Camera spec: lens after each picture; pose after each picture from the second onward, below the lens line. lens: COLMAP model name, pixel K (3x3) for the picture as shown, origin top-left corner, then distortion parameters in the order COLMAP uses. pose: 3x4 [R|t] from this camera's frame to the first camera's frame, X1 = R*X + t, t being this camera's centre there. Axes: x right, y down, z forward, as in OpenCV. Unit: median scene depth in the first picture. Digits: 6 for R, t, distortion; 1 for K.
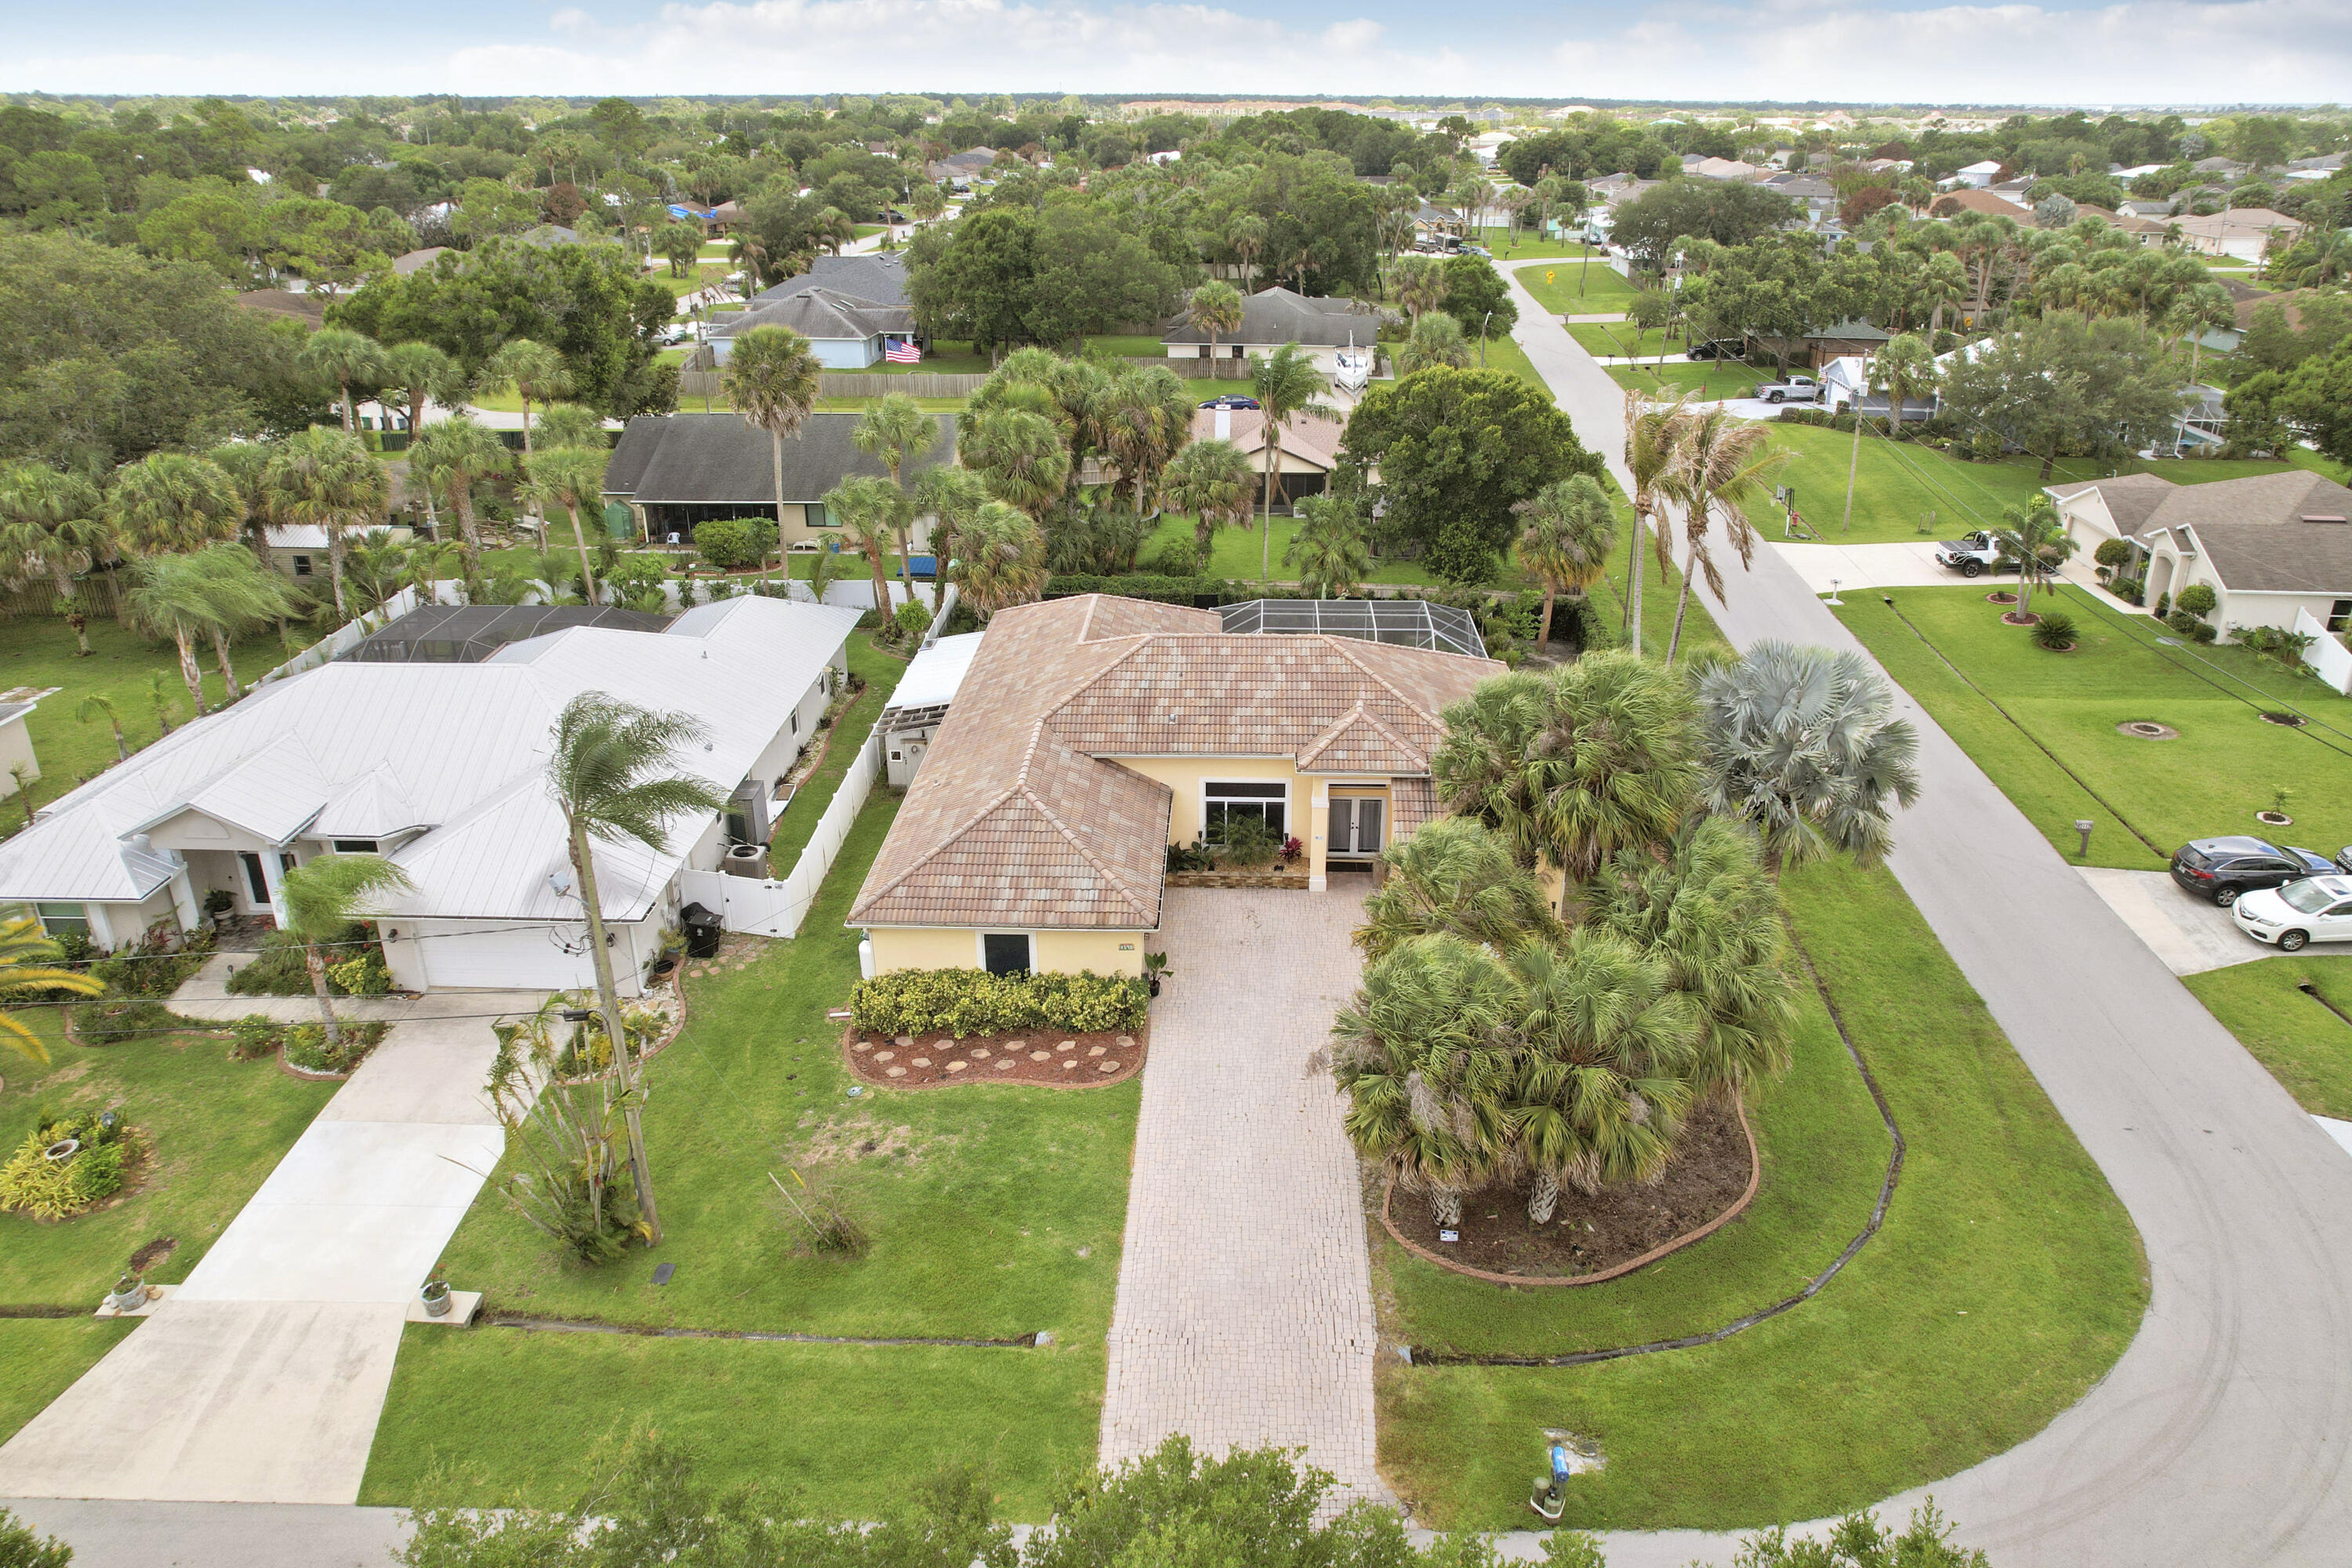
lens RADIAL K [[1532.3, 0, 1214.3], [0, 1532.3, 729.5], [0, 0, 1]] dist [-0.022895, 0.003520]
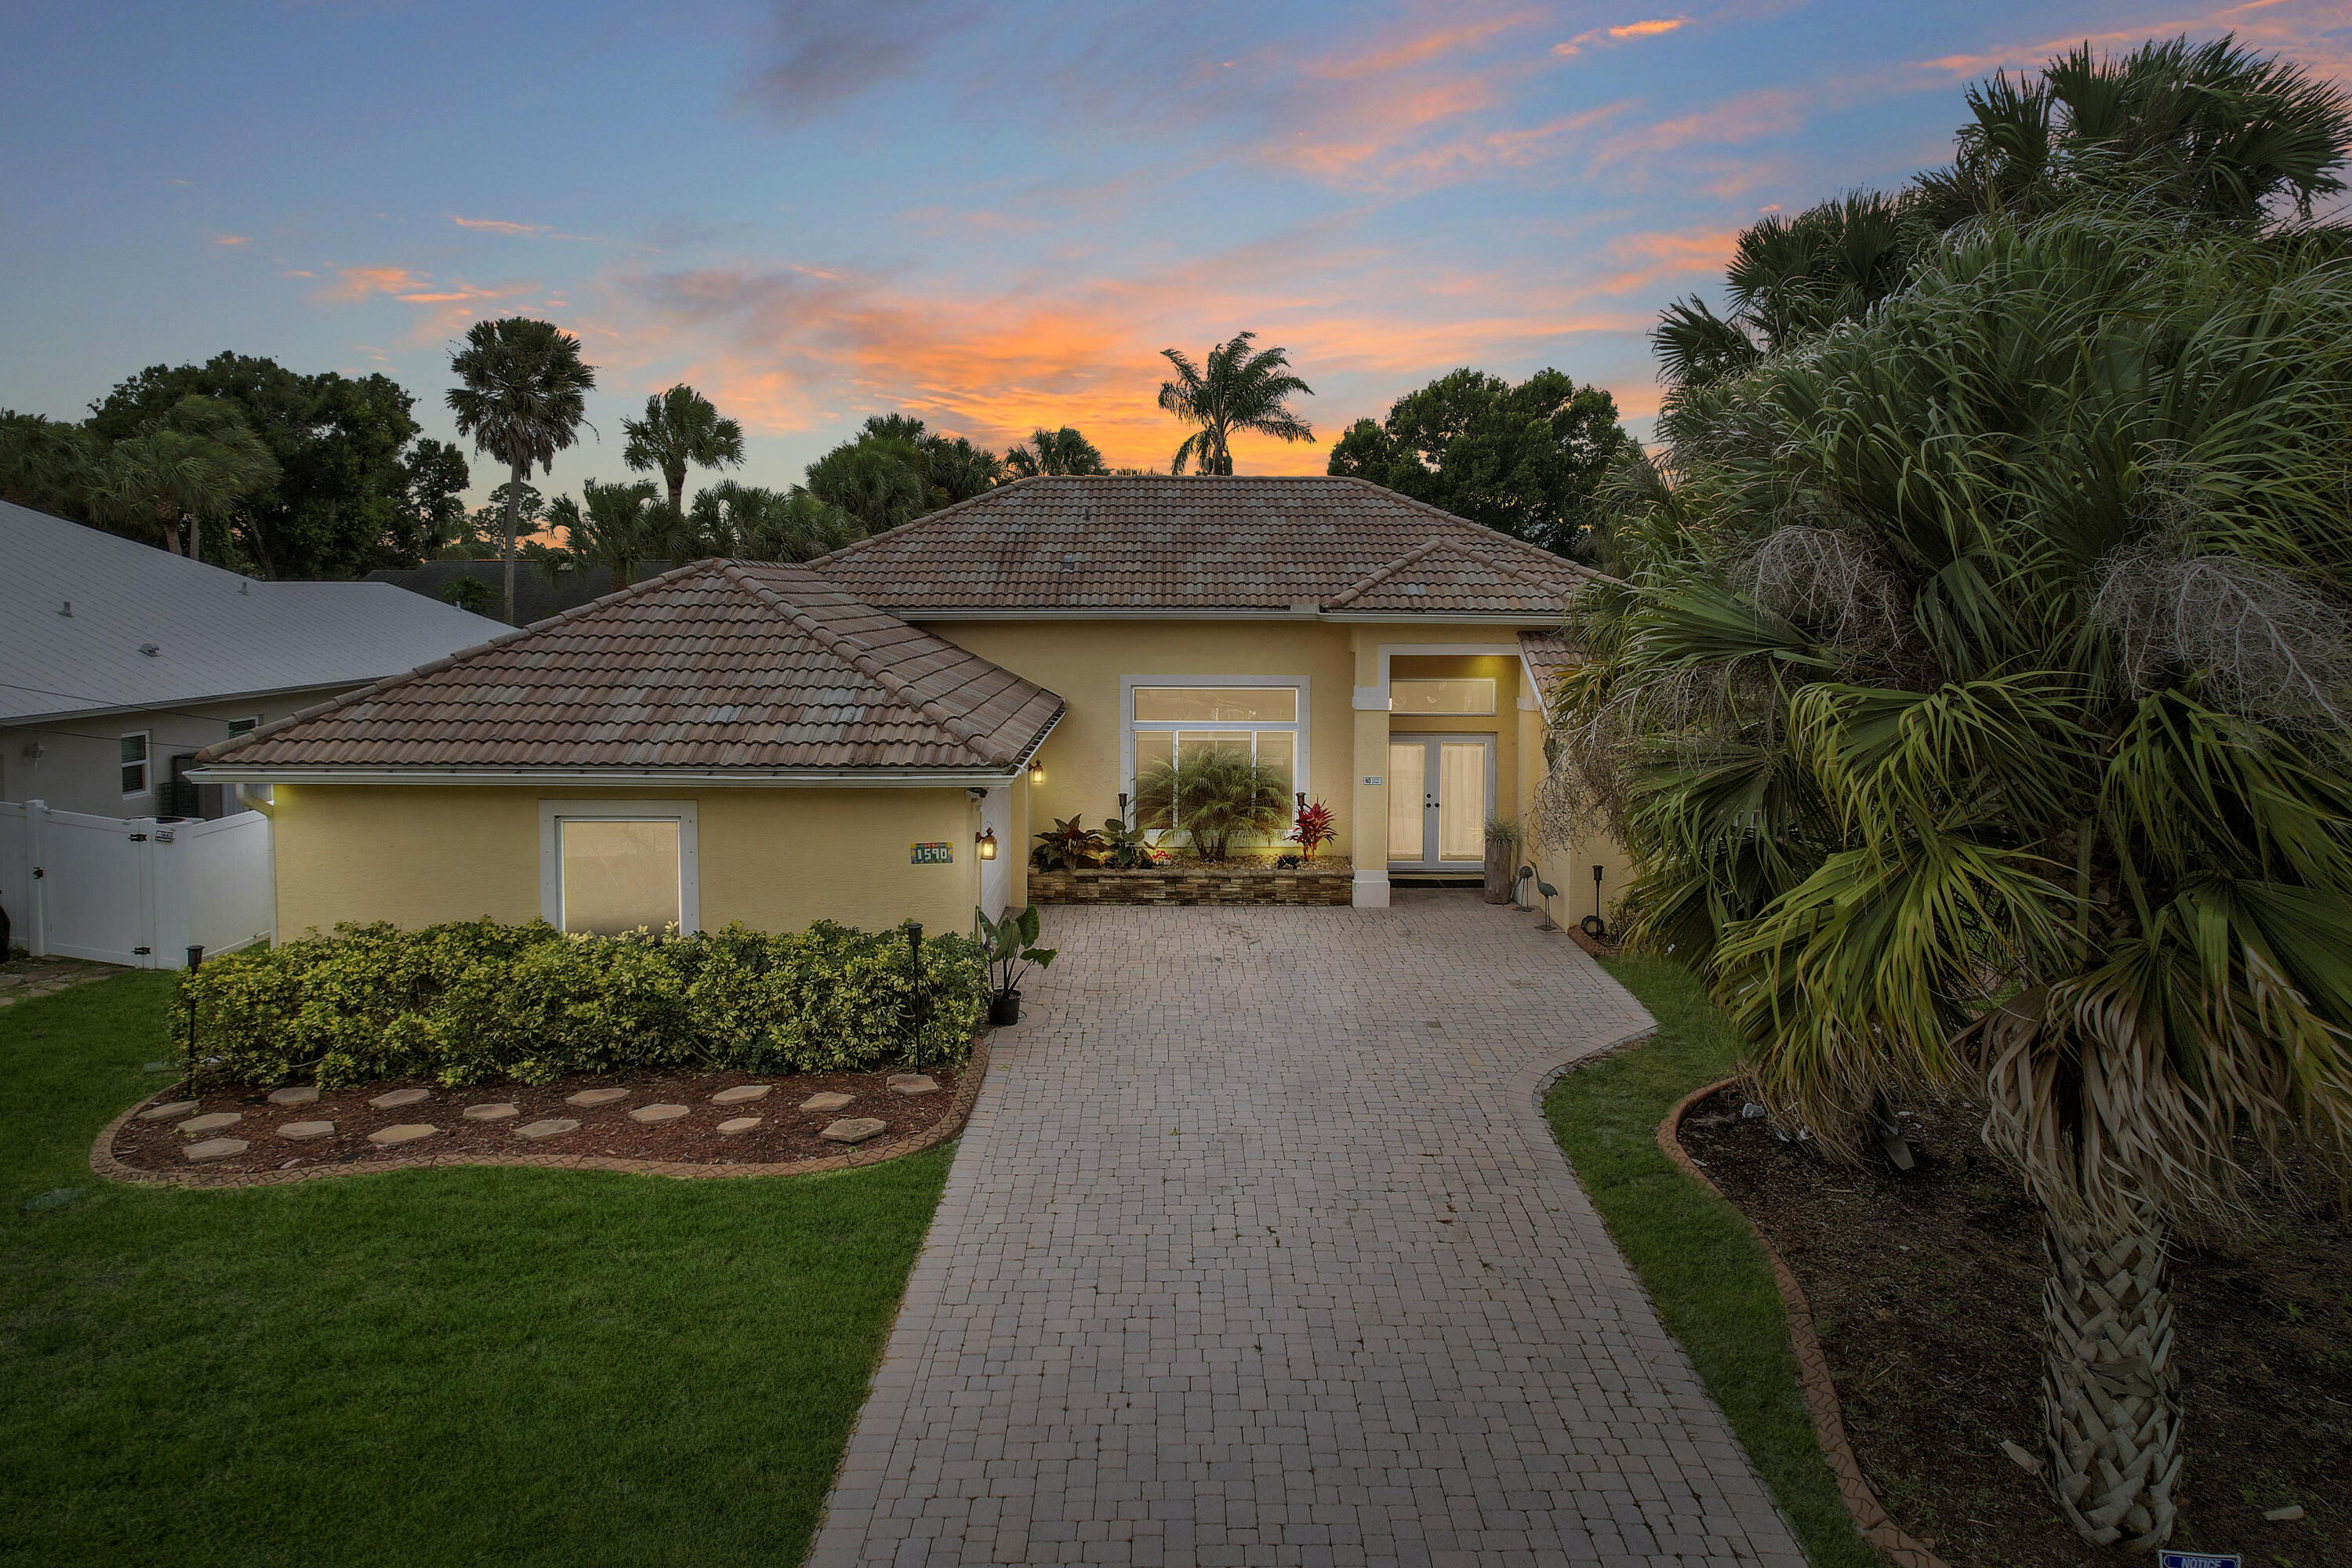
lens RADIAL K [[1555.3, 0, 1196.8], [0, 1555.3, 652.0], [0, 0, 1]] dist [-0.074356, 0.066796]
pose [[0.999164, 0.002366, 0.040802, -0.006824], [0.012287, 0.934759, -0.355070, 0.234723], [-0.038980, 0.355275, 0.933949, 0.619285]]
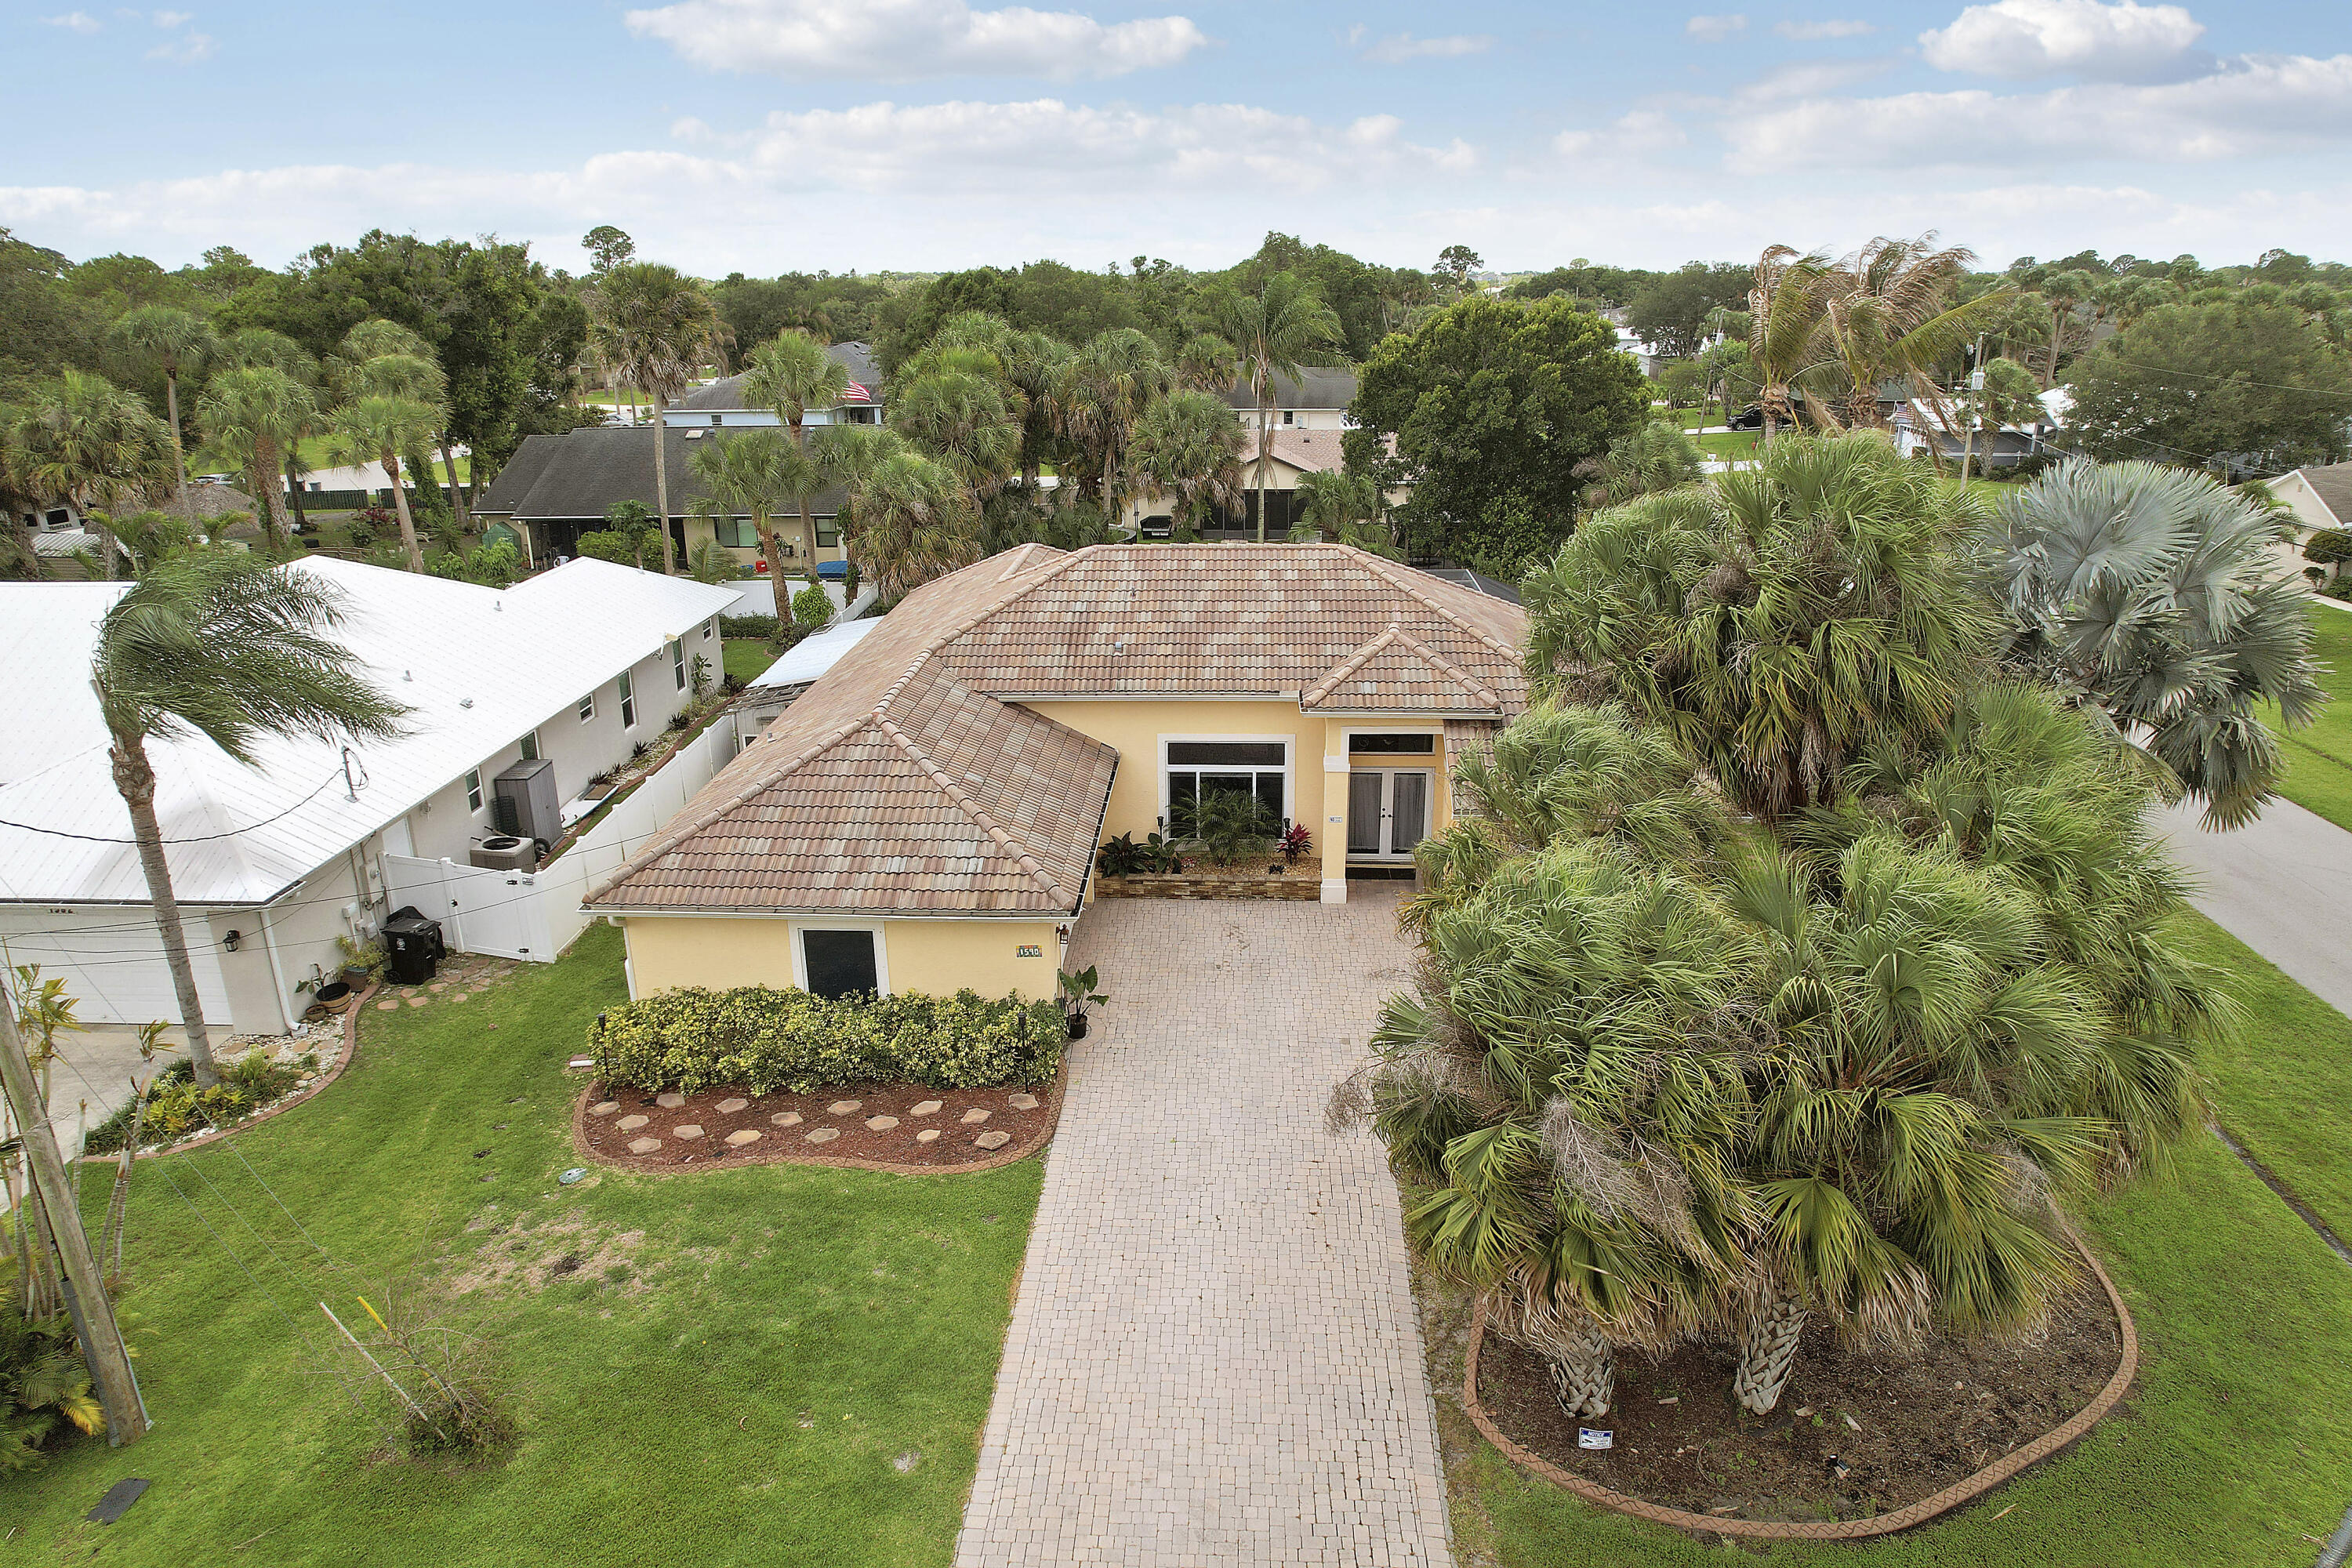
lens RADIAL K [[1508.9, 0, 1167.8], [0, 1508.9, 794.6], [0, 0, 1]] dist [-0.066114, 0.070936]
pose [[0.999430, -0.002822, -0.033636, 0.019808], [0.000544, 0.997715, -0.067559, 0.120424], [0.033750, 0.067503, 0.997148, 0.389912]]
